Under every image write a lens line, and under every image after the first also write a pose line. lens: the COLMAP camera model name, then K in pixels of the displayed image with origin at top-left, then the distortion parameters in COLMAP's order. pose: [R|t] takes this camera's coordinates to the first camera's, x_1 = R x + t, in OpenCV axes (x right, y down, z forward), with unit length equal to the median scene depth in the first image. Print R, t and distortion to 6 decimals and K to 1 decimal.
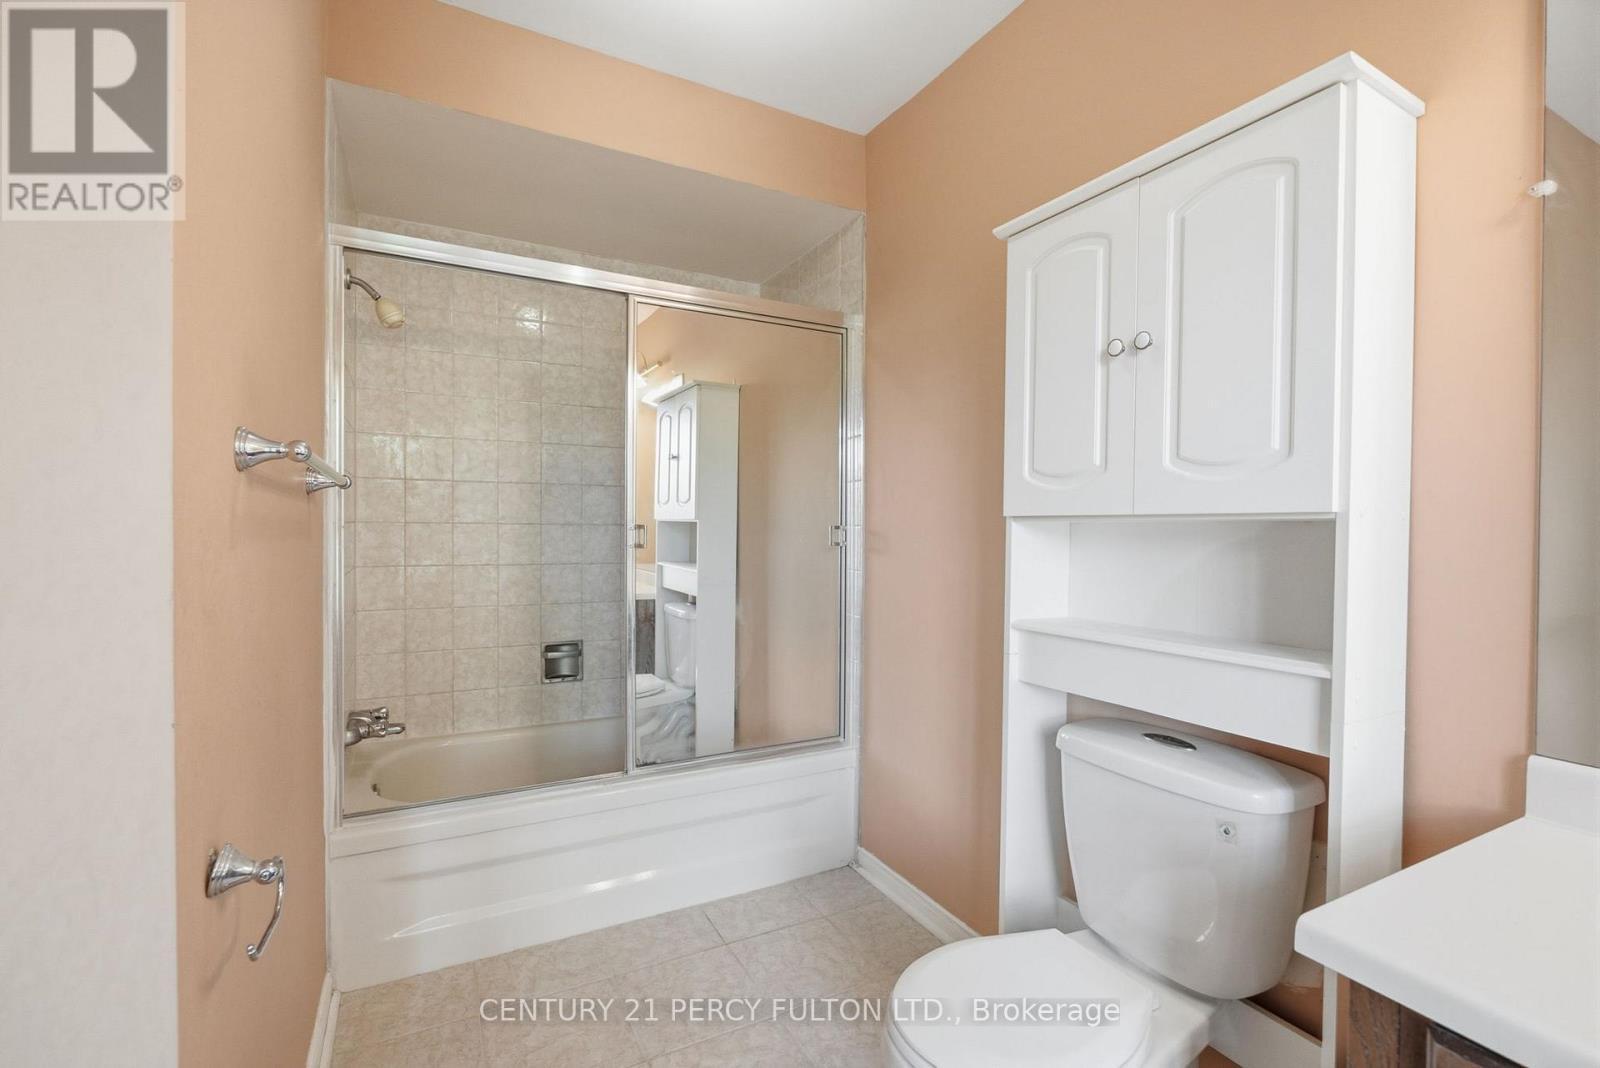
lens RADIAL K [[715.9, 0, 793.2], [0, 715.9, 540.6], [0, 0, 1]] dist [0.000220, 0.000763]
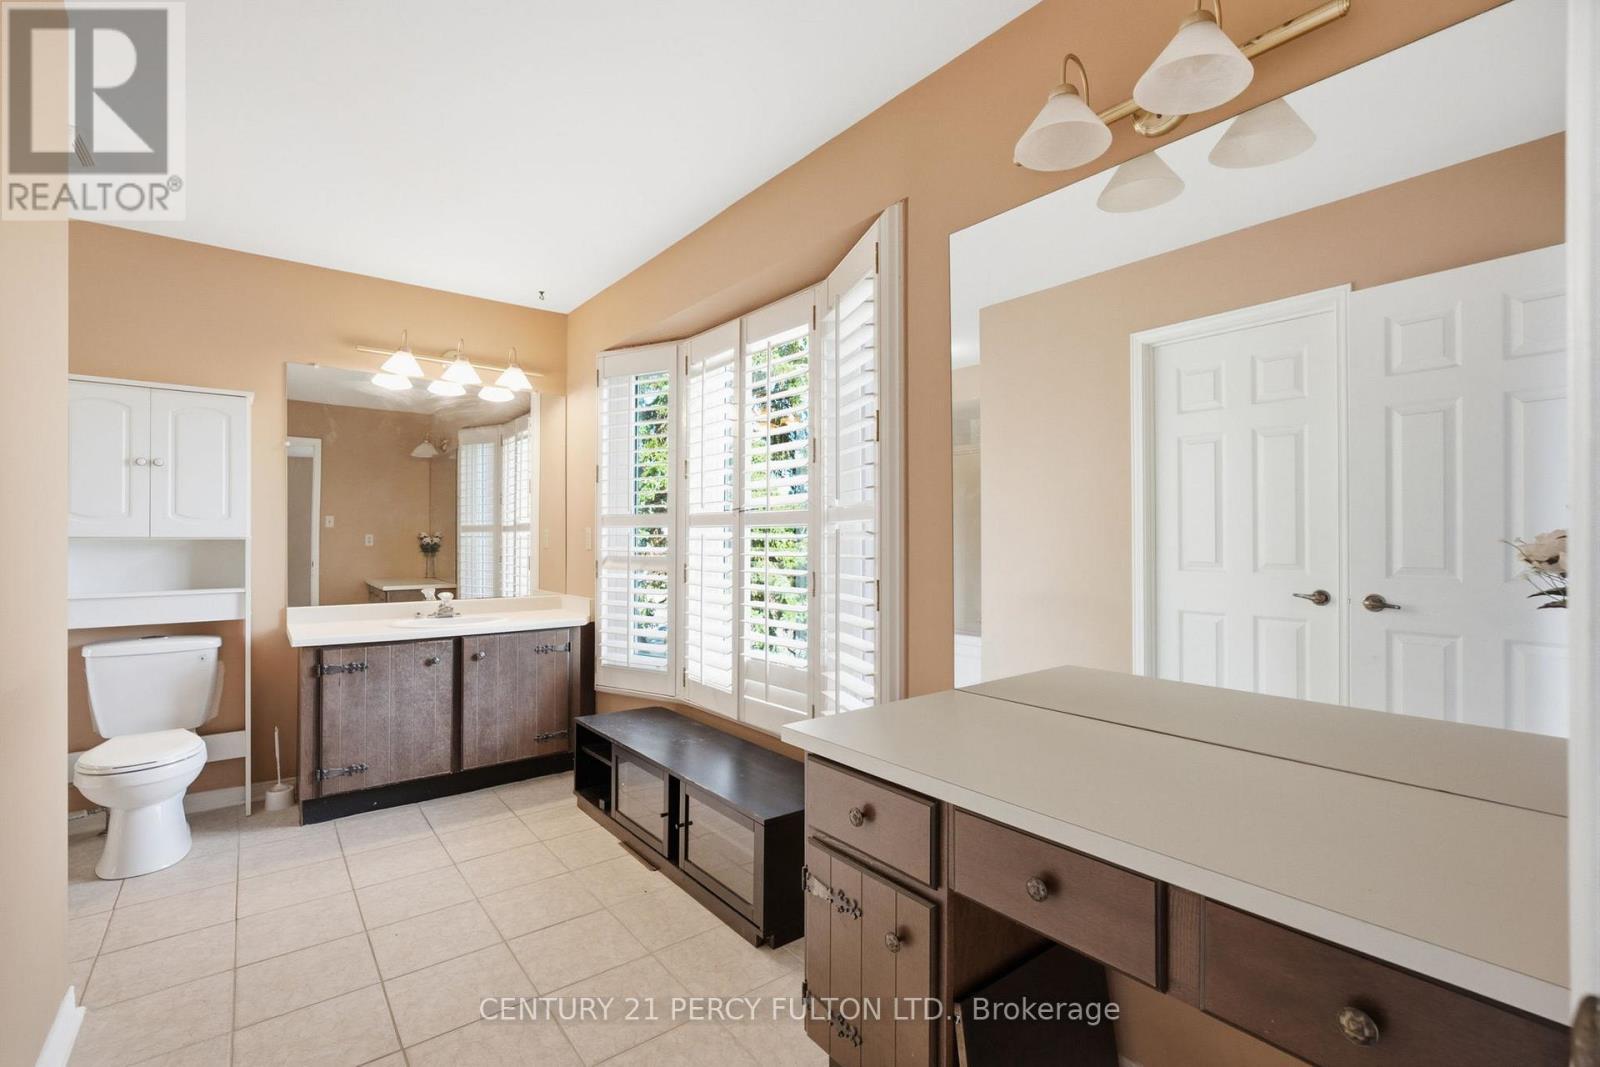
lens RADIAL K [[715.9, 0, 793.2], [0, 715.9, 540.1], [0, 0, 1]] dist [0.000220, 0.000763]
pose [[-0.173814, -0.006055, 0.984760, -2.110310], [0.009167, 0.999928, 0.007766, -0.023200], [-0.984736, 0.010377, -0.173746, -0.605483]]
